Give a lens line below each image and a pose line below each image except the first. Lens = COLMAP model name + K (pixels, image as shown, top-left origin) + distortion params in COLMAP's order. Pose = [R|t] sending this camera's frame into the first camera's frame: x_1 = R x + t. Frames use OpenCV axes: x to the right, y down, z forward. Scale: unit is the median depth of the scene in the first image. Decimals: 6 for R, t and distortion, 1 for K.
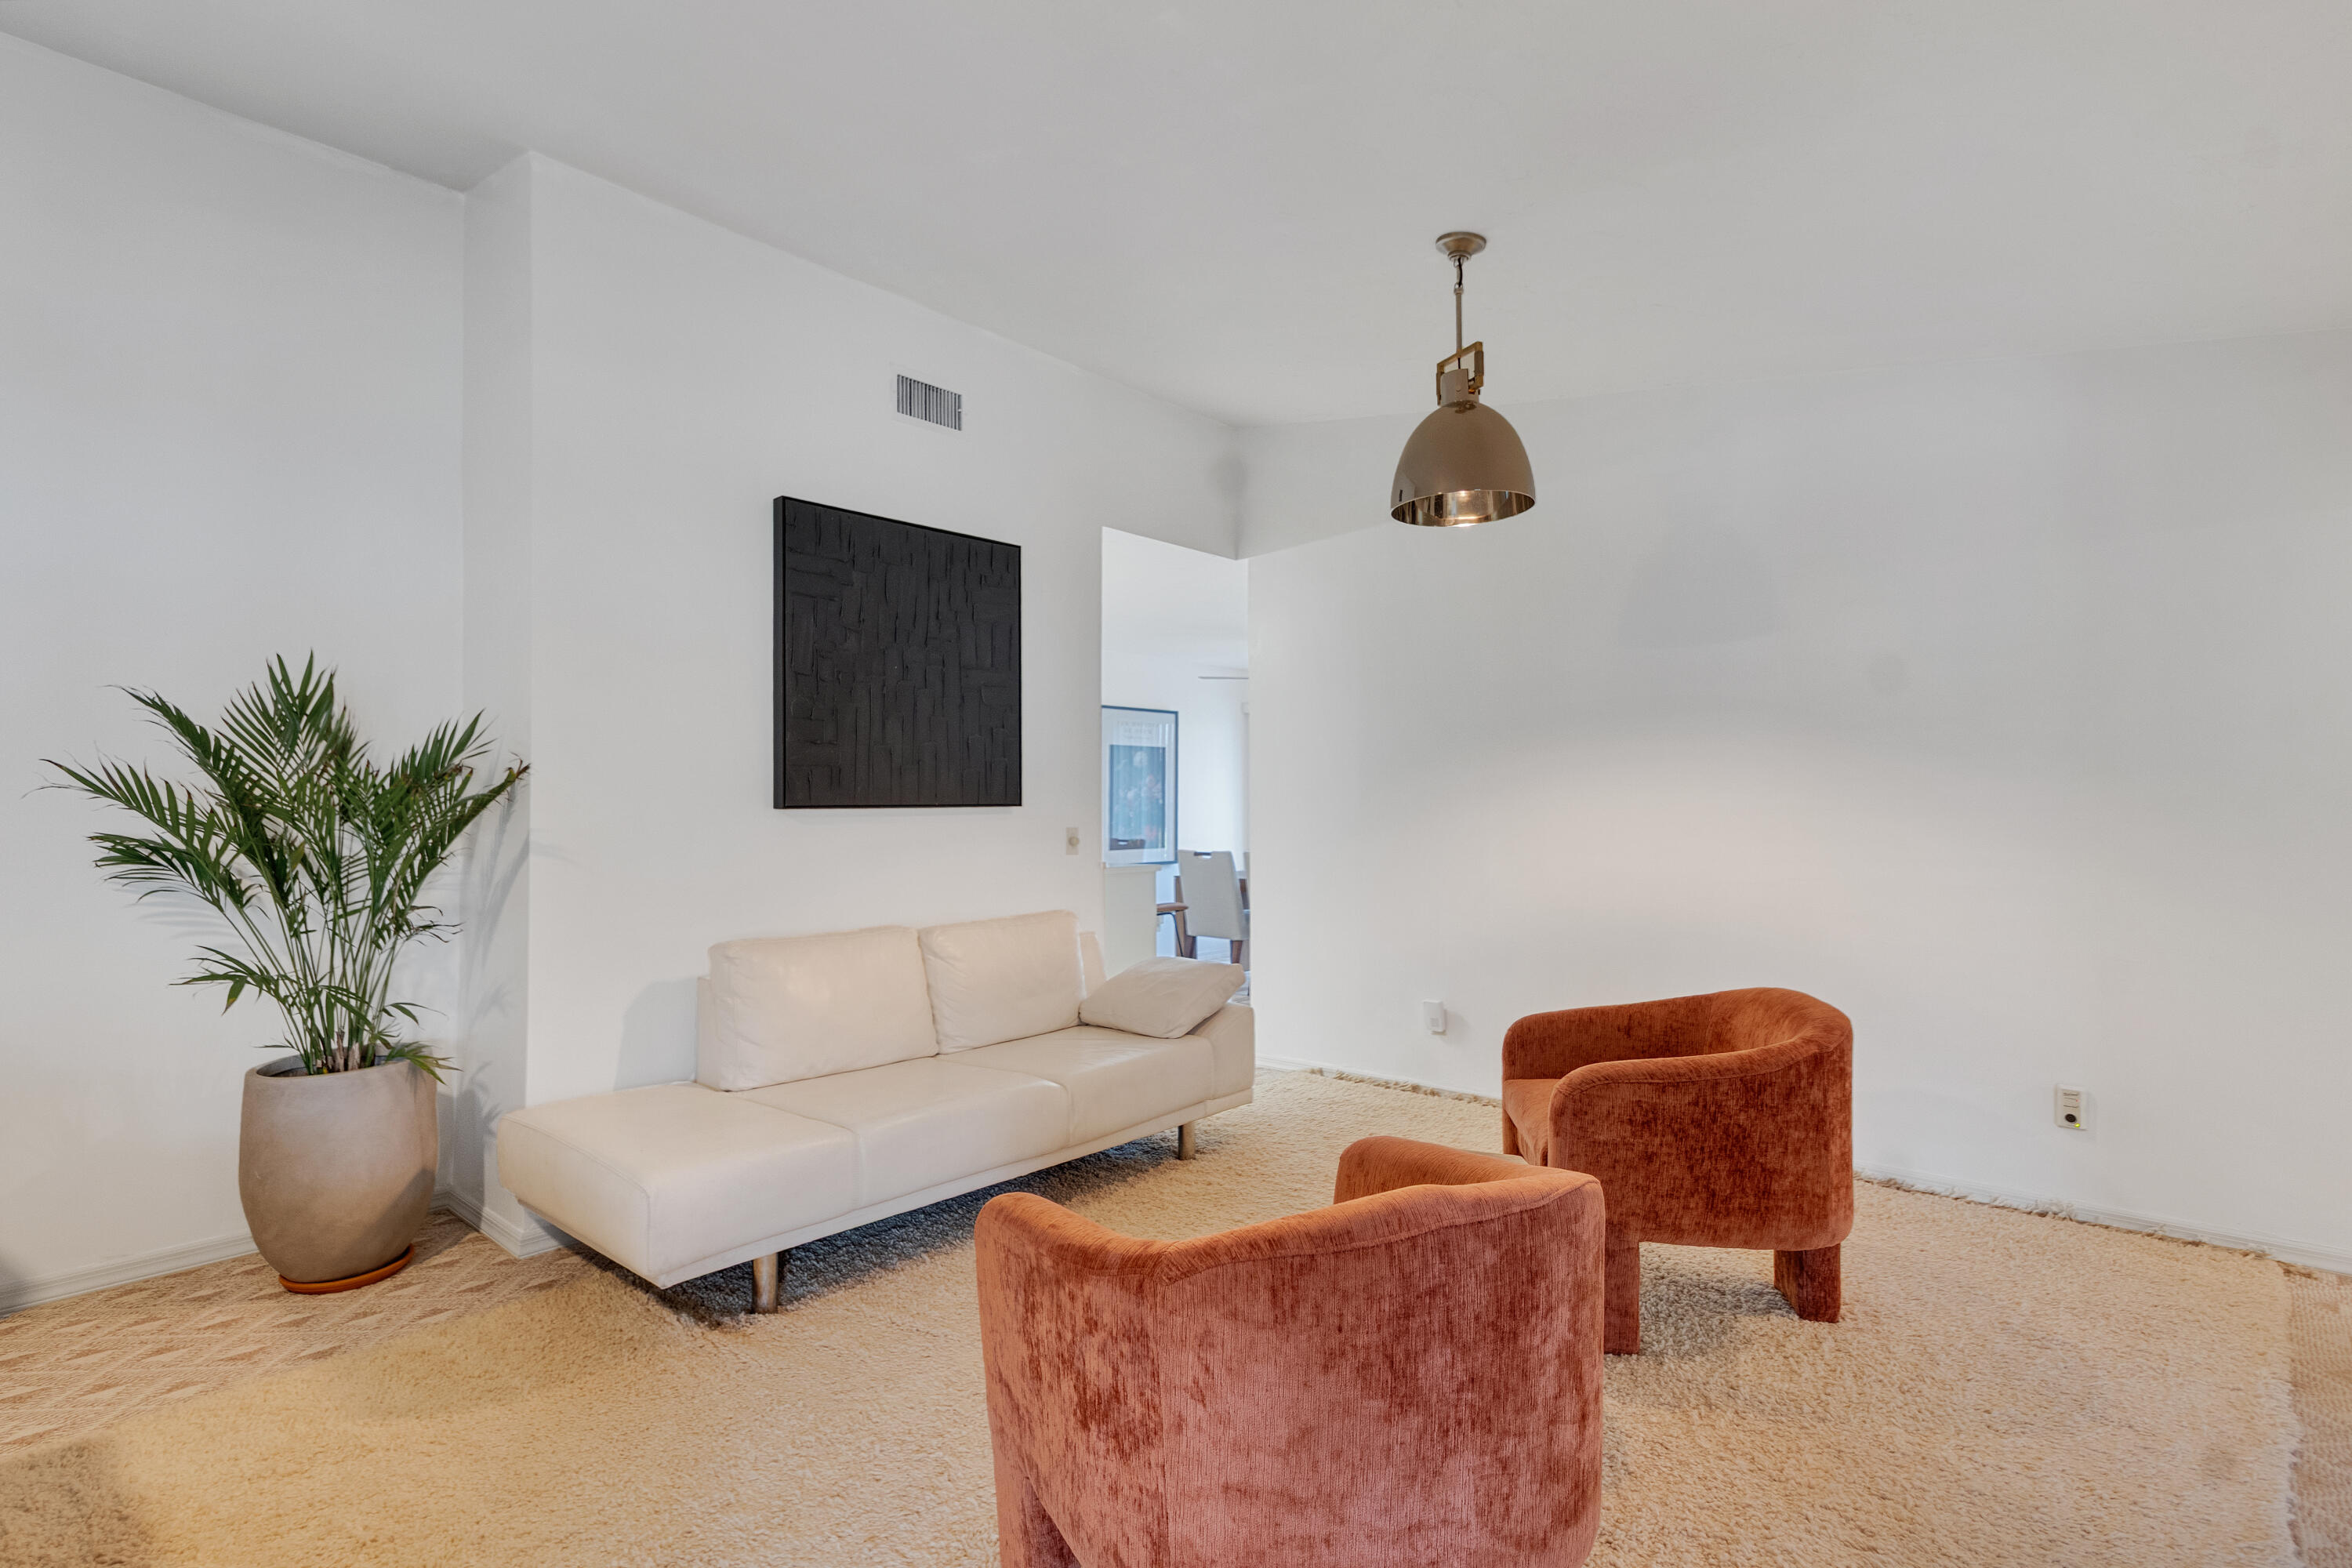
lens RADIAL K [[1100.2, 0, 1173.8], [0, 1100.2, 782.2], [0, 0, 1]] dist [0.029870, -0.001575]
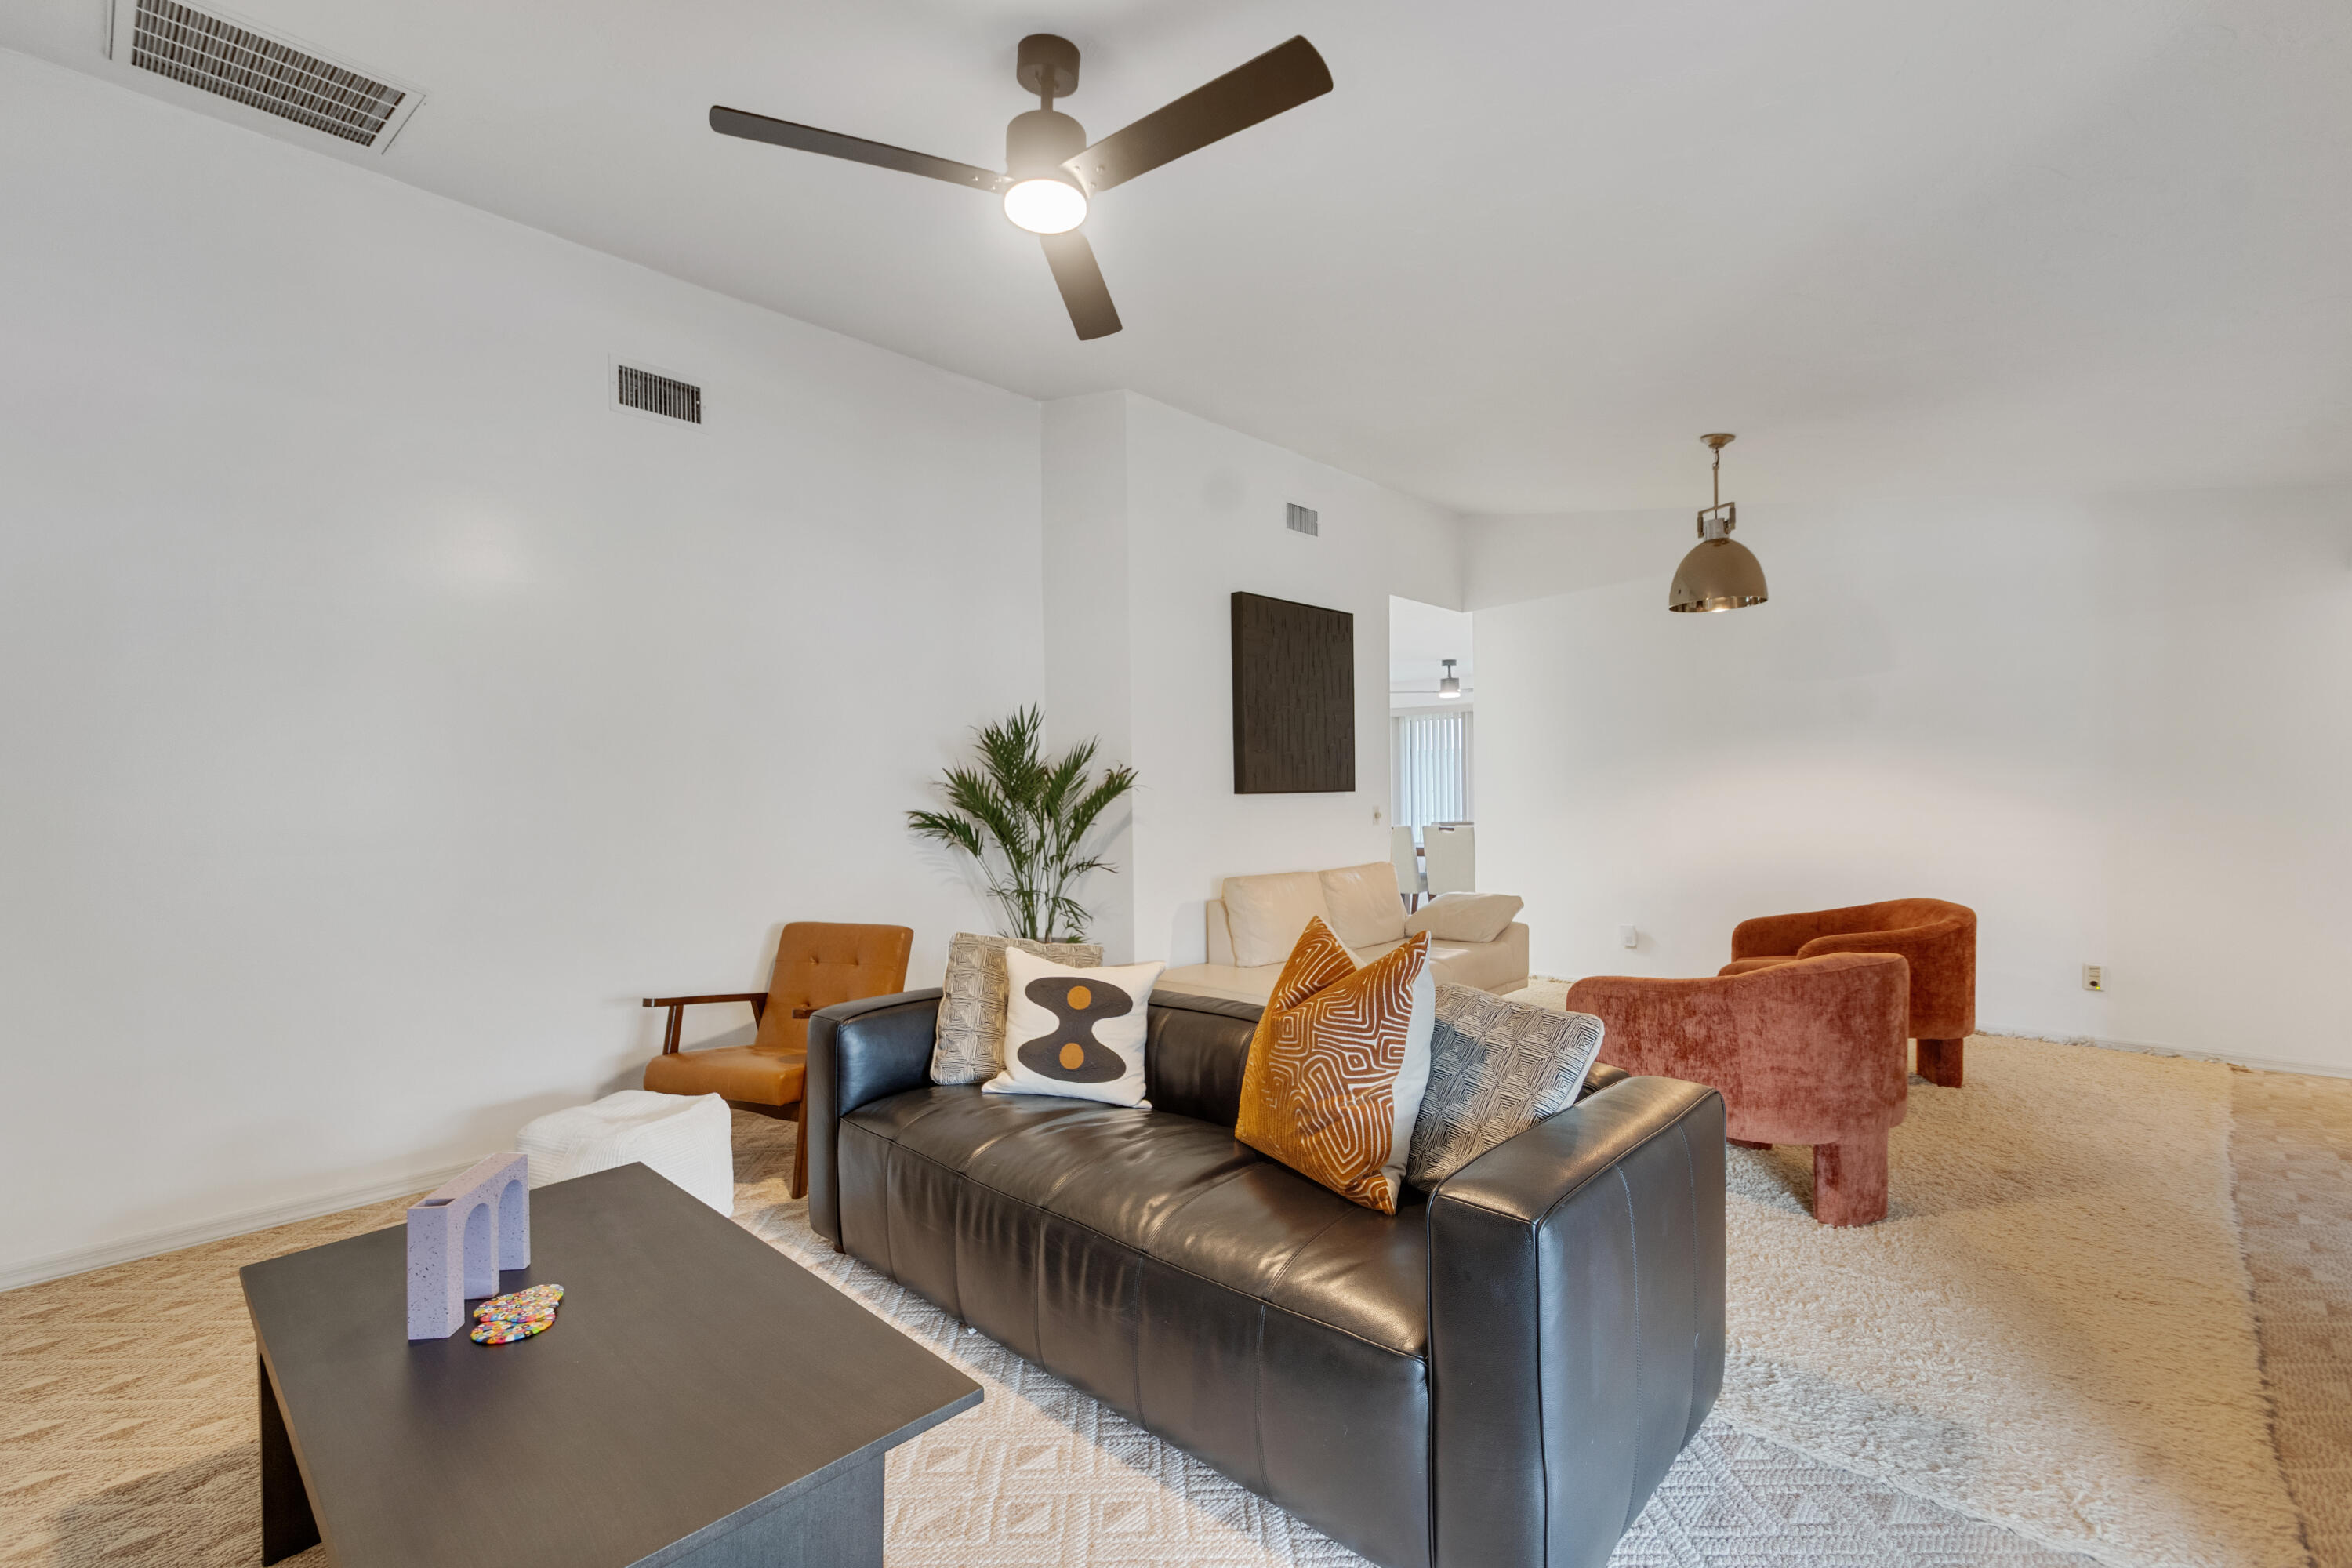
lens RADIAL K [[1039.0, 0, 1160.2], [0, 1039.0, 799.6], [0, 0, 1]] dist [0.030093, -0.000135]
pose [[0.999816, -0.007742, -0.017548, -0.526598], [0.008243, 0.999555, 0.028658, -0.013124], [0.017318, -0.028798, 0.999435, -0.551388]]
